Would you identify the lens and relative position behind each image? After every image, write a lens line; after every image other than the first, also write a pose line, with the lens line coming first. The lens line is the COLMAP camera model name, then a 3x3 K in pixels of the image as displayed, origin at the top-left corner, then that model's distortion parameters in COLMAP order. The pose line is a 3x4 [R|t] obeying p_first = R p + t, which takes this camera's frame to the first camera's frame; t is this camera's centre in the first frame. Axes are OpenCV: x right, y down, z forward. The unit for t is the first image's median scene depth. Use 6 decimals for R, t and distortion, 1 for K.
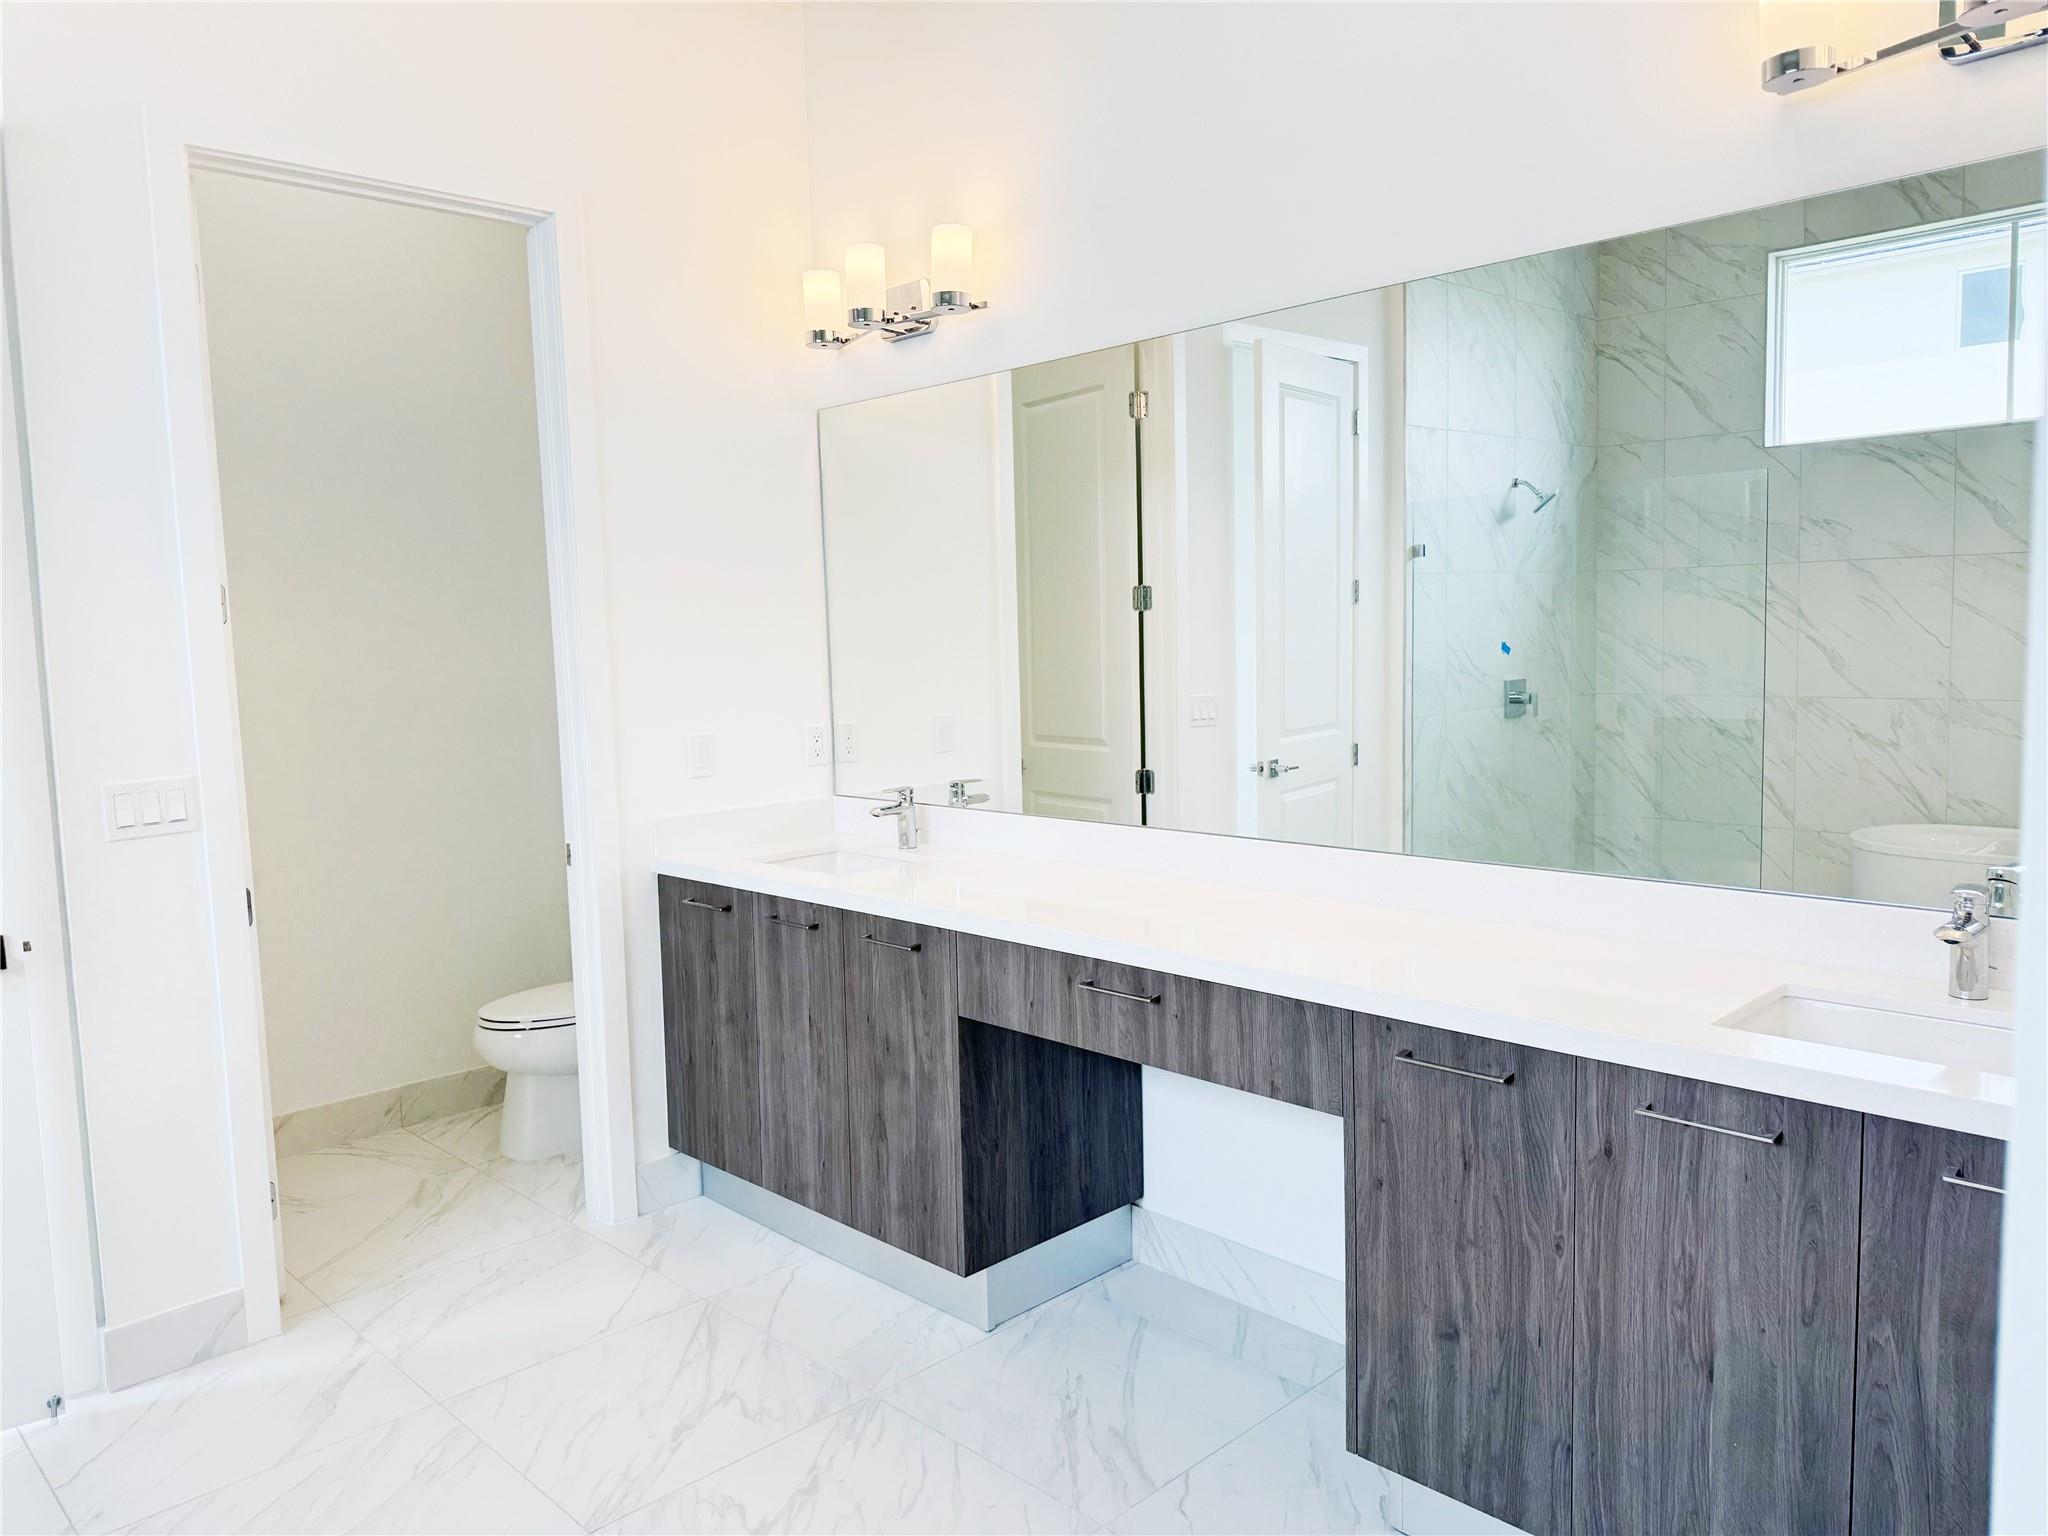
lens RADIAL K [[1456.3, 0, 1016.7], [0, 1456.3, 777.3], [0, 0, 1]] dist [0.076439, -0.063893]
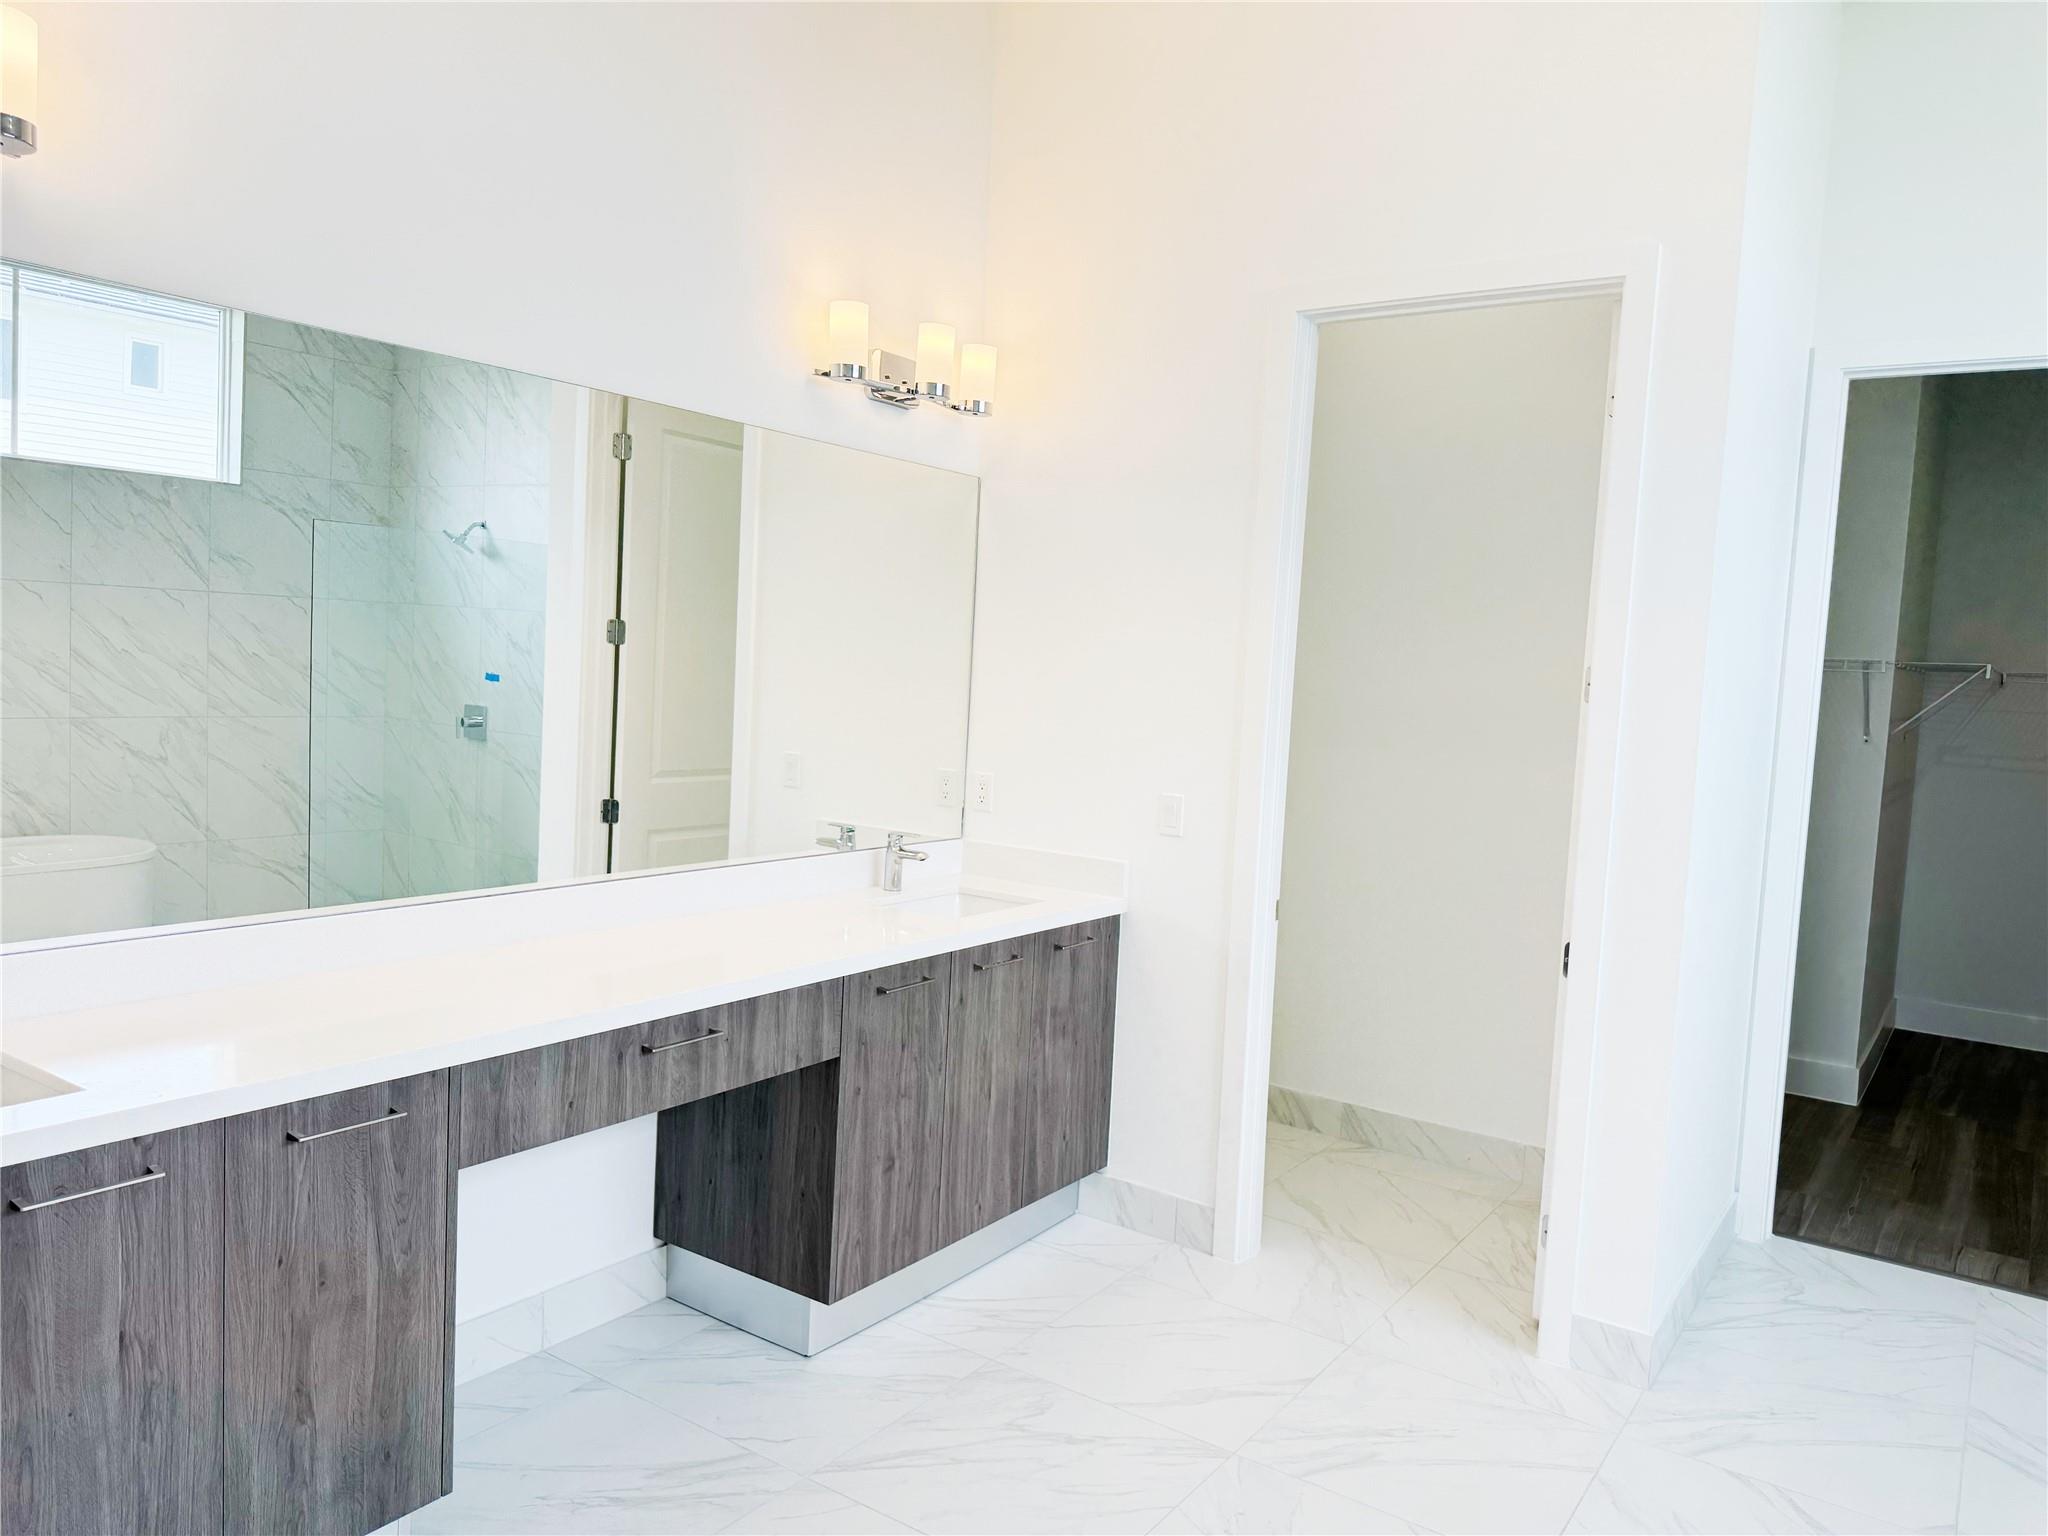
lens RADIAL K [[1456.3, 0, 1020.7], [0, 1456.3, 759.7], [0, 0, 1]] dist [0.076439, -0.063893]
pose [[-0.162231, -0.069477, 0.984304, -1.117916], [0.052938, 0.995469, 0.078990, -0.140218], [-0.985332, 0.064921, -0.157818, 1.028892]]
